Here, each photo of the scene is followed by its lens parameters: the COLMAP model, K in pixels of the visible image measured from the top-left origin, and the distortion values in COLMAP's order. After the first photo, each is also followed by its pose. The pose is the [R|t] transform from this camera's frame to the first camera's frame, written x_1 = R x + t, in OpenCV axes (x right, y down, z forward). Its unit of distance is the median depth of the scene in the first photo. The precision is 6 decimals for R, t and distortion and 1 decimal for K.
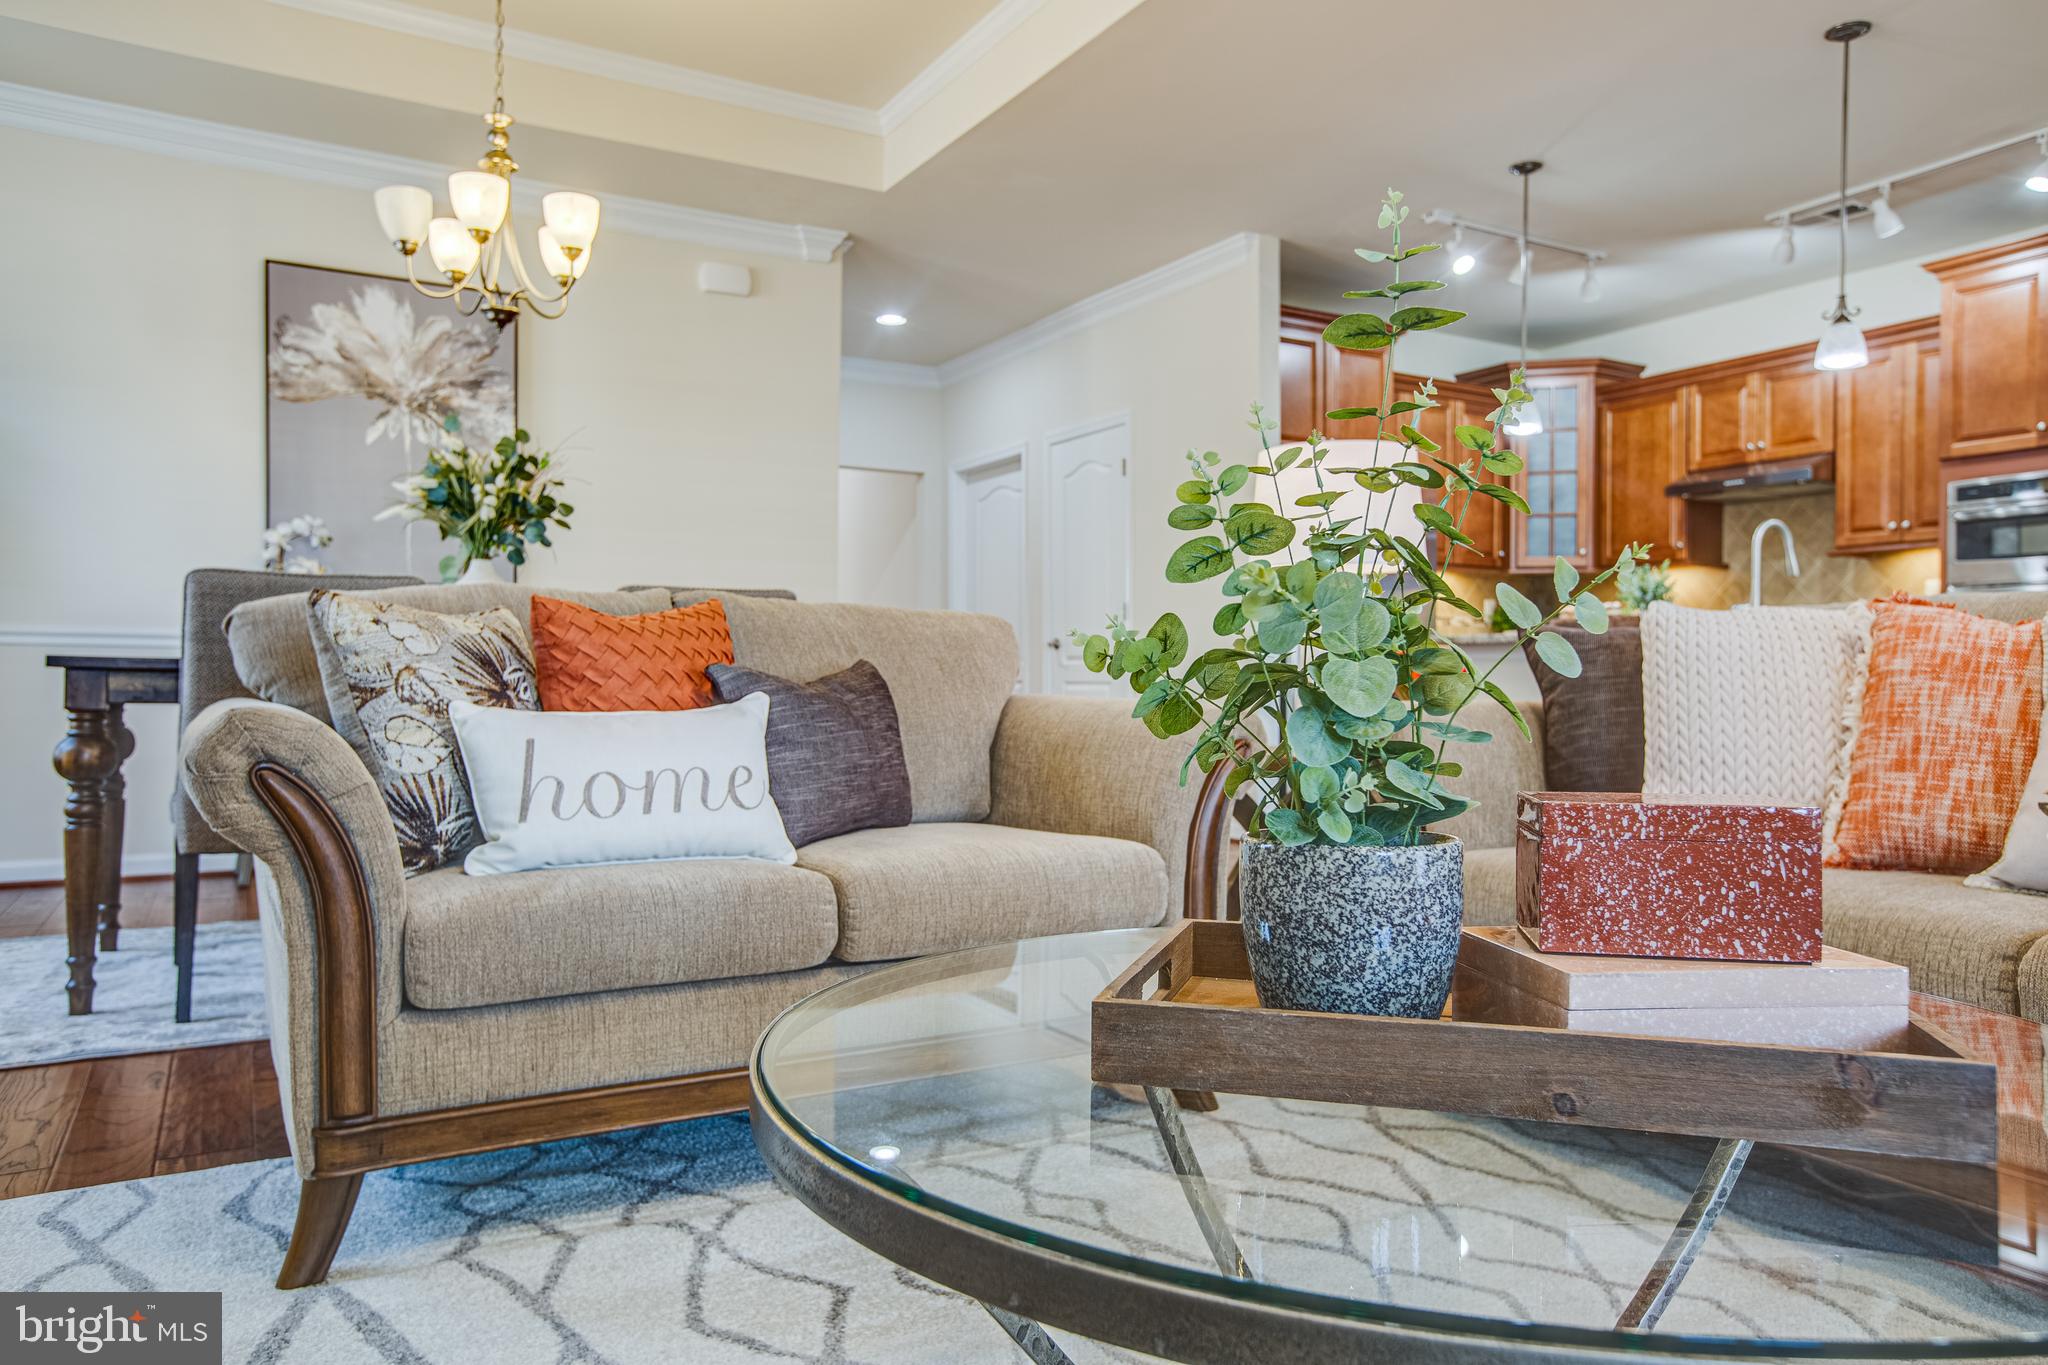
lens RADIAL K [[1406.6, 0, 1024.0], [0, 1406.6, 682.5], [0, 0, 1]] dist [-0.024503, 0.055499]
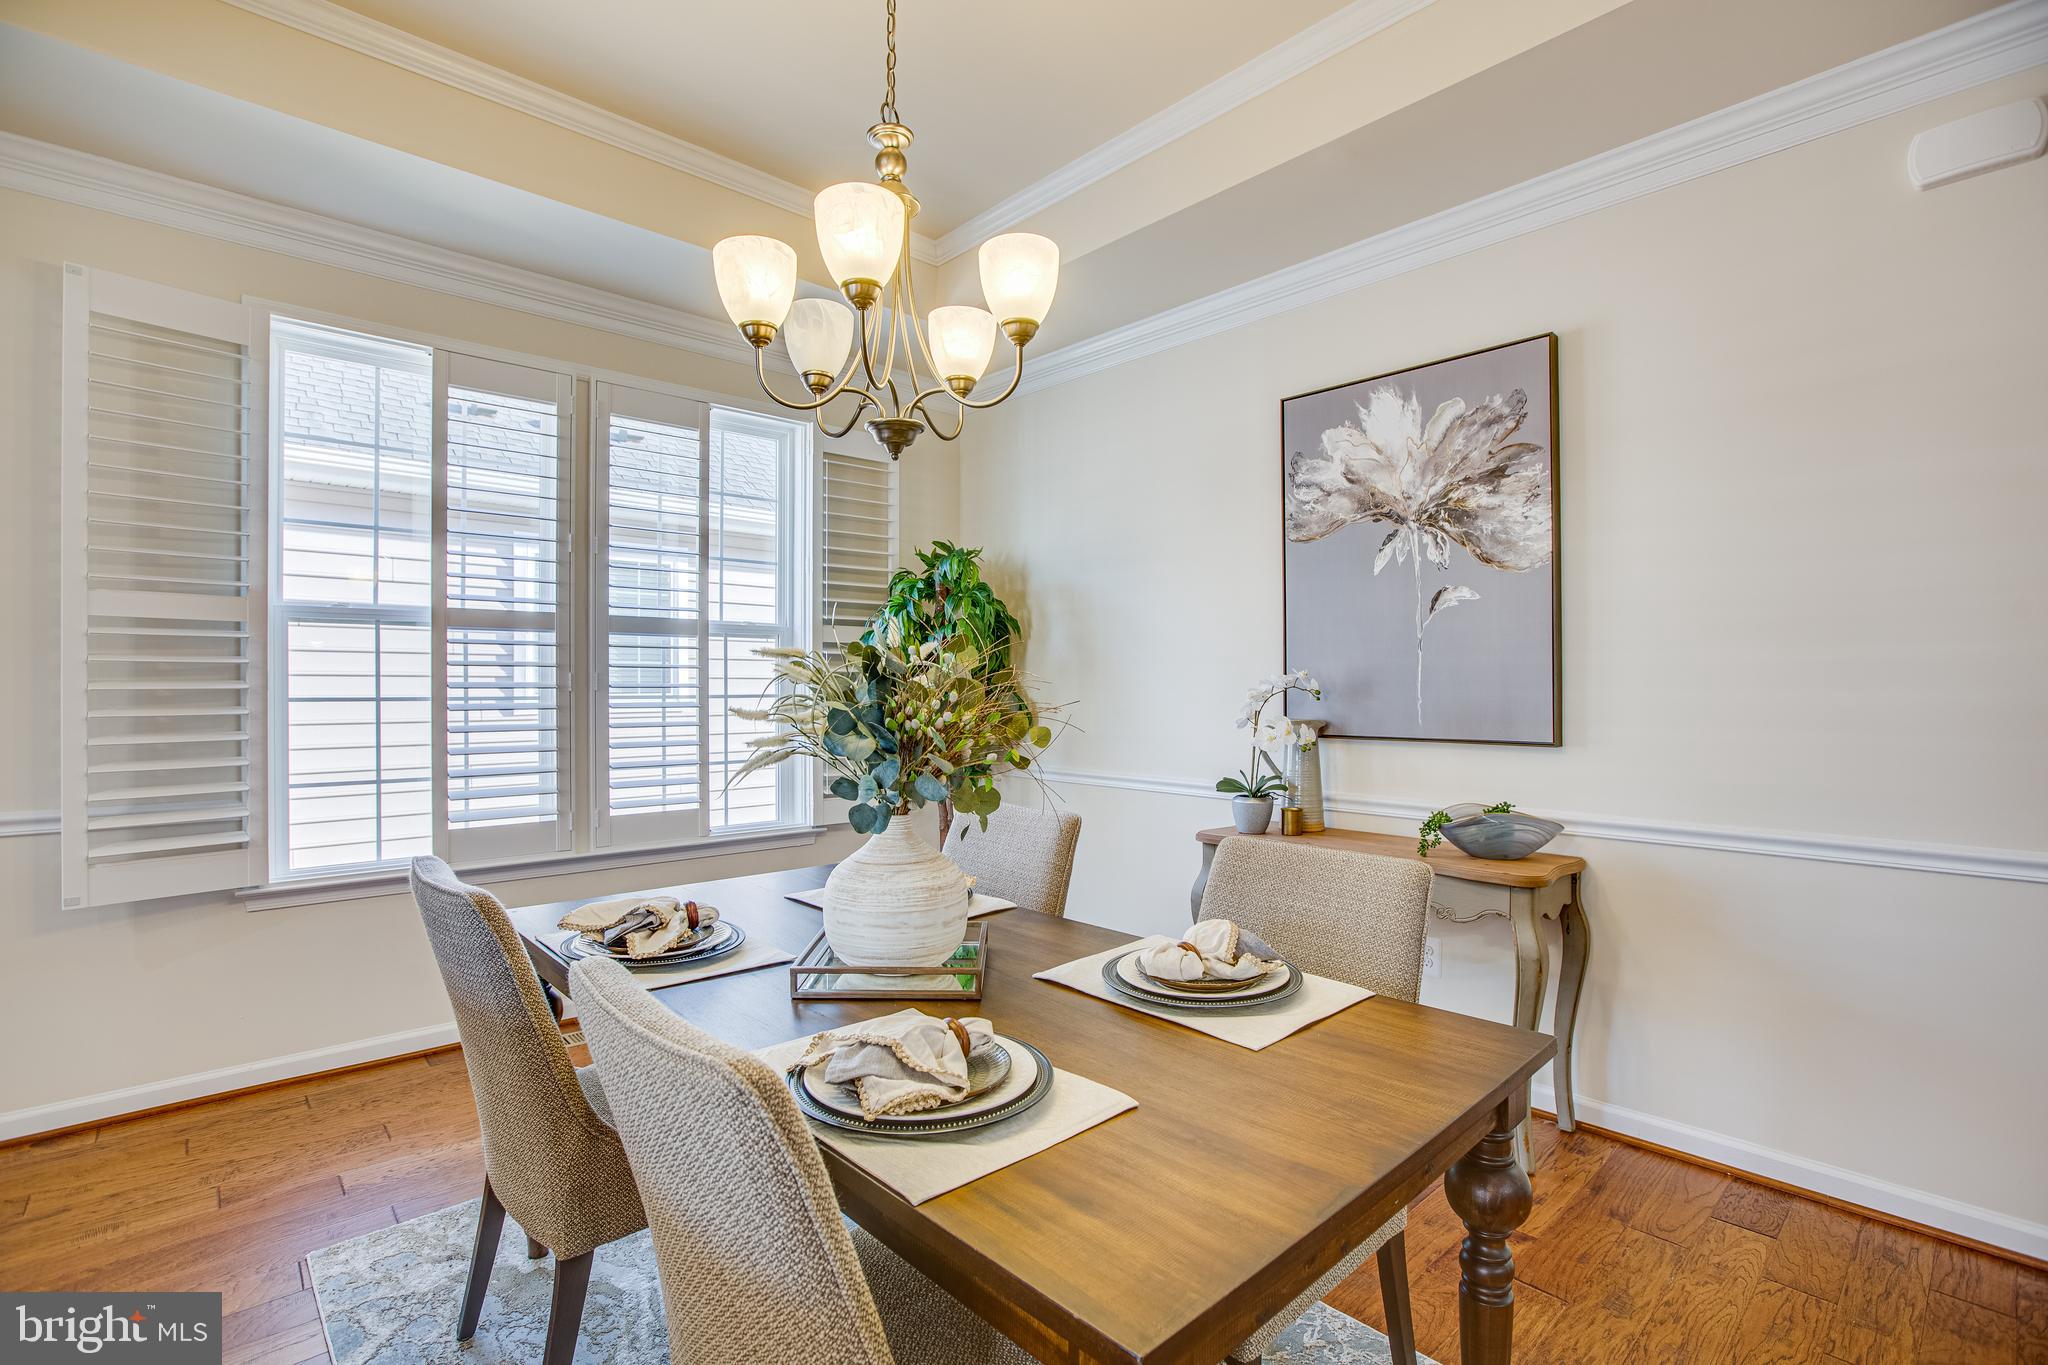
lens RADIAL K [[924.7, 0, 1020.0], [0, 924.7, 687.6], [0, 0, 1]] dist [-0.054651, 0.019324]
pose [[0.223579, -0.003005, -0.974681, 0.029043], [0.003022, 0.999993, -0.002390, -0.099589], [0.974681, -0.002411, 0.223586, 0.658070]]
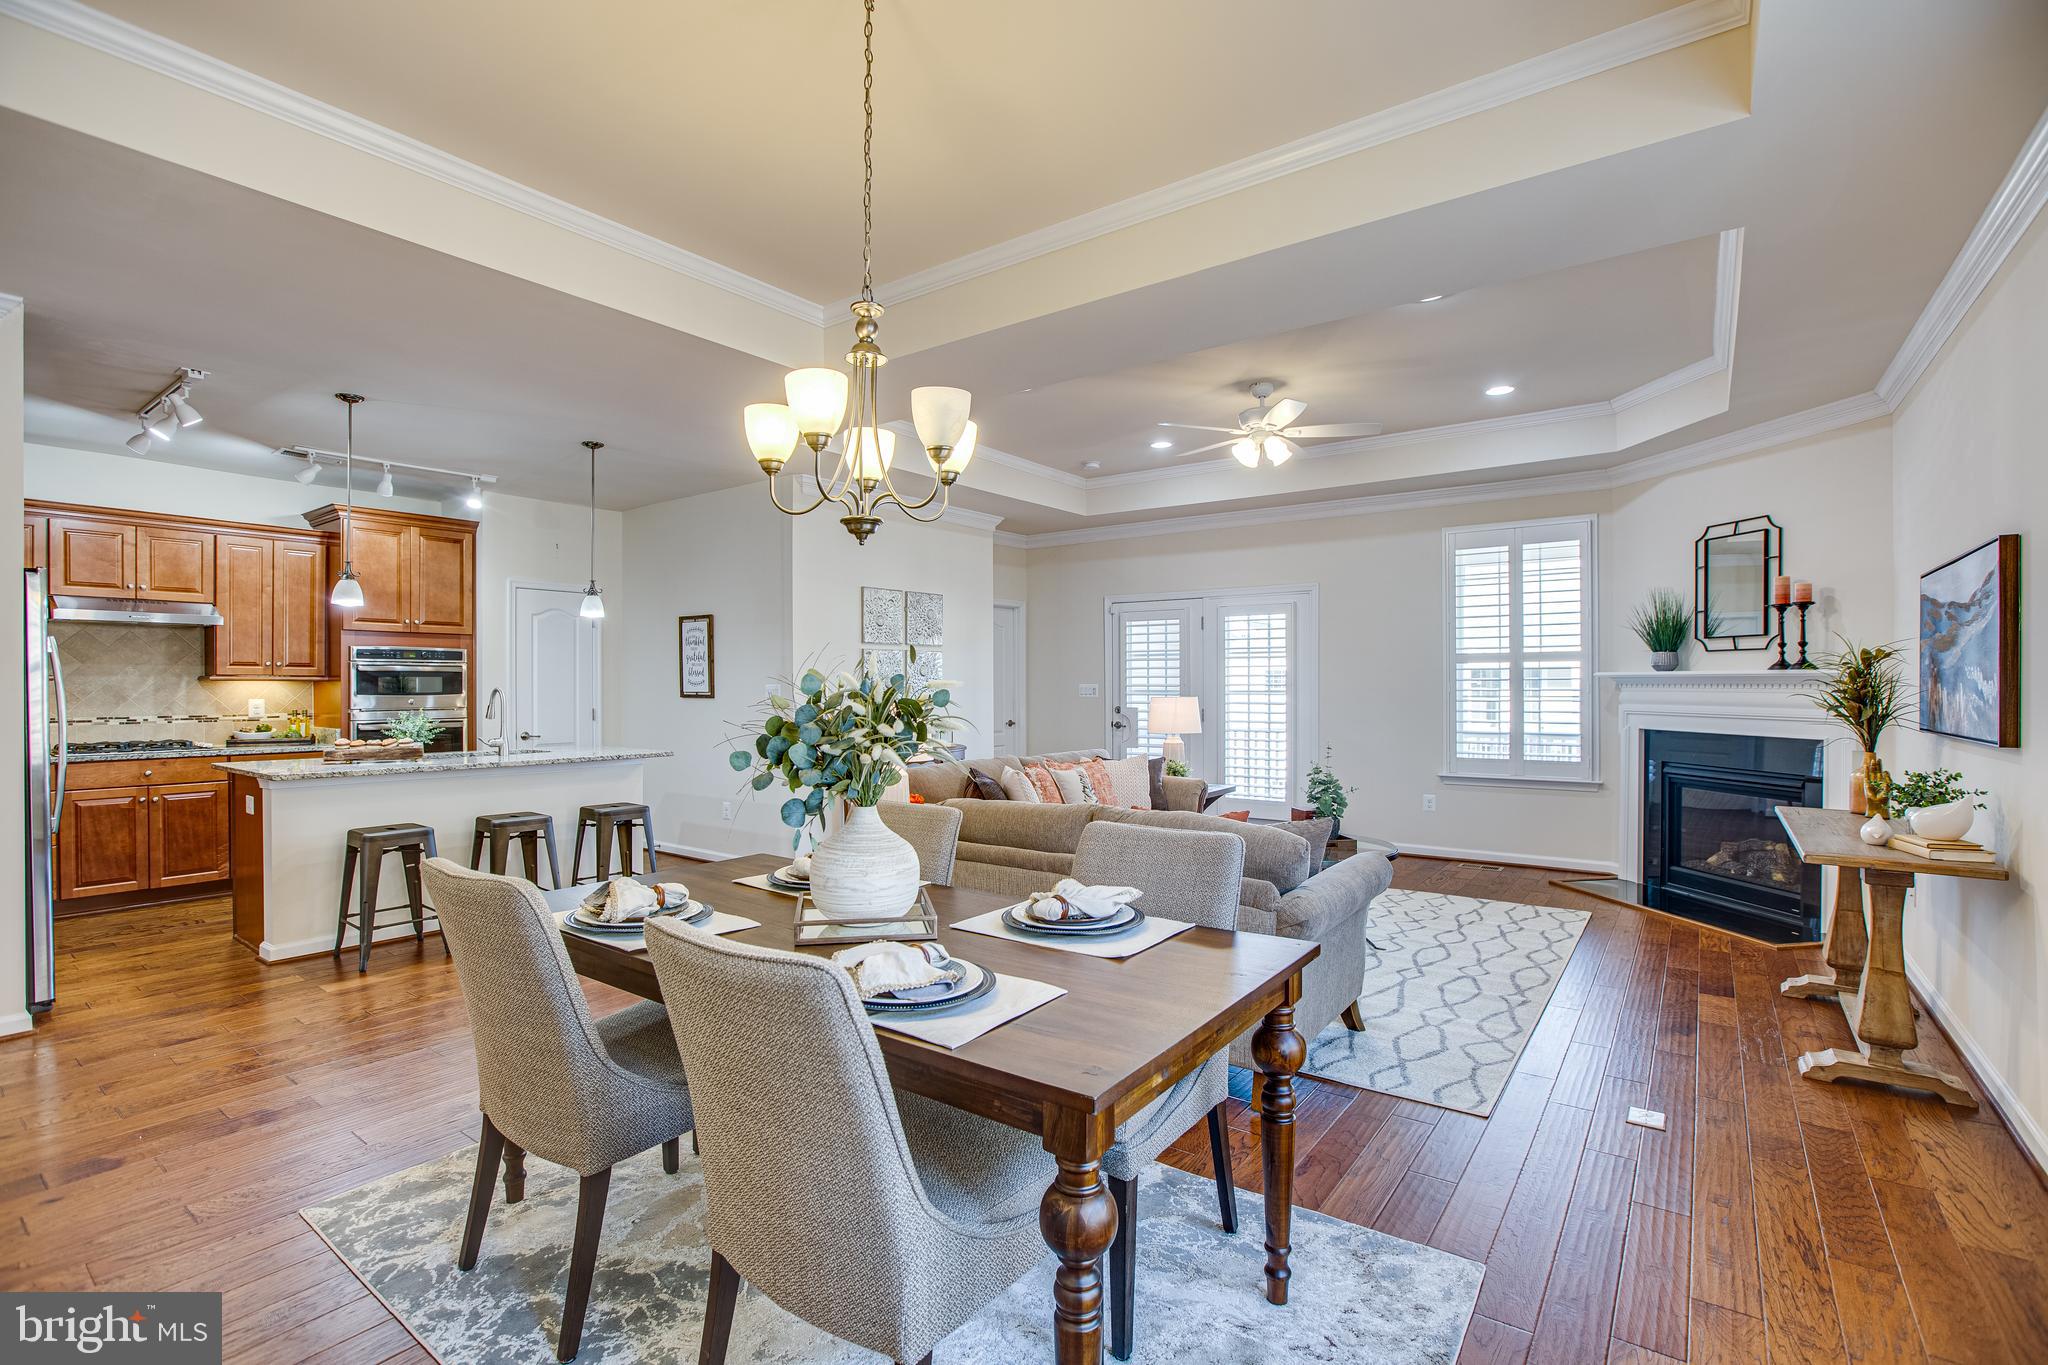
lens RADIAL K [[924.7, 0, 1020.0], [0, 924.7, 687.6], [0, 0, 1]] dist [-0.054651, 0.019324]
pose [[-0.402488, -0.008070, 0.915390, -0.645268], [-0.002404, 0.999967, 0.007759, -0.113206], [-0.915422, 0.000922, -0.402494, 0.780465]]
